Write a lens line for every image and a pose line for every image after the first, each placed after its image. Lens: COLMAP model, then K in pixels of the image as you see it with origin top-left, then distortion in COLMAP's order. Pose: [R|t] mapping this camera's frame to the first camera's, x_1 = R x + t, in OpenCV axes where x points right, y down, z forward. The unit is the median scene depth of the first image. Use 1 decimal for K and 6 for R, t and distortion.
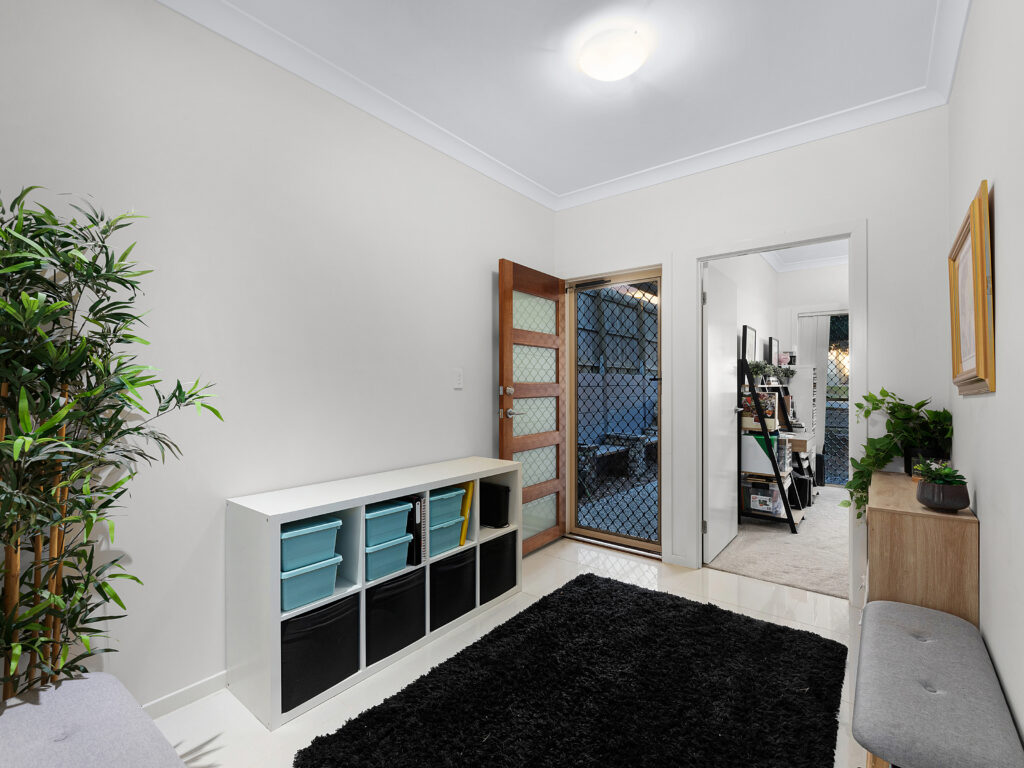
lens RADIAL K [[473.2, 0, 512.6], [0, 473.2, 384.5], [0, 0, 1]] dist [0.000344, 0.000845]
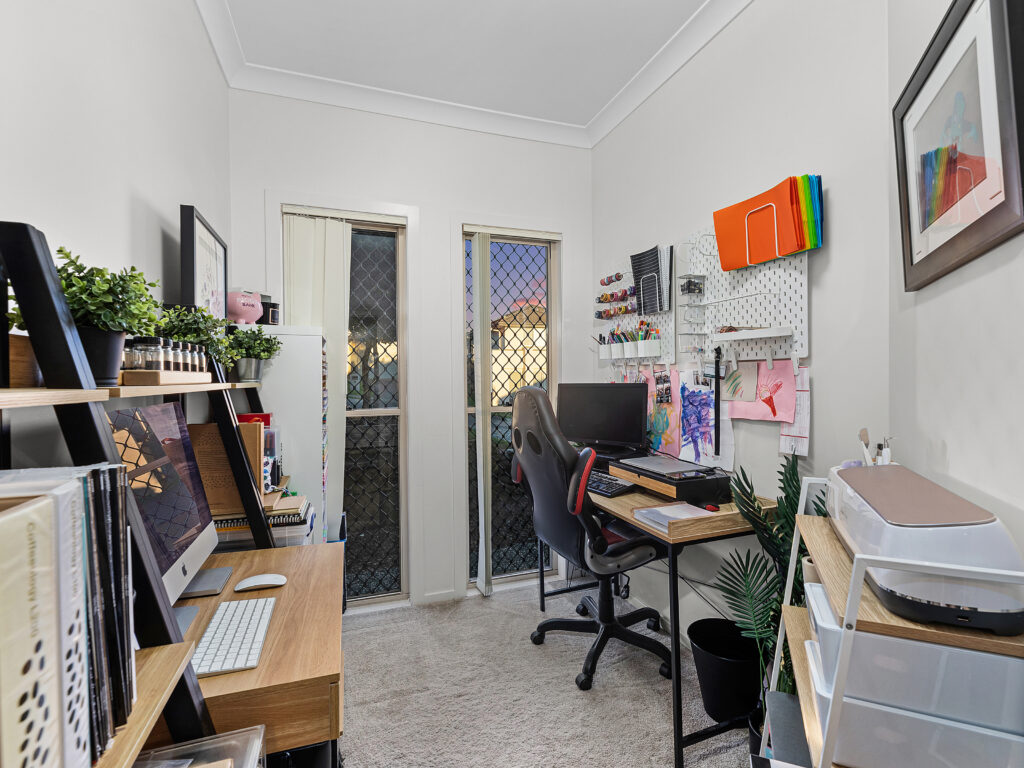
lens RADIAL K [[473.2, 0, 512.8], [0, 473.2, 382.7], [0, 0, 1]] dist [0.000344, 0.000845]
pose [[0.532930, -0.013906, 0.846045, 0.395564], [0.000544, 0.999870, 0.016092, -0.004546], [-0.846159, -0.008115, 0.532869, 0.669181]]
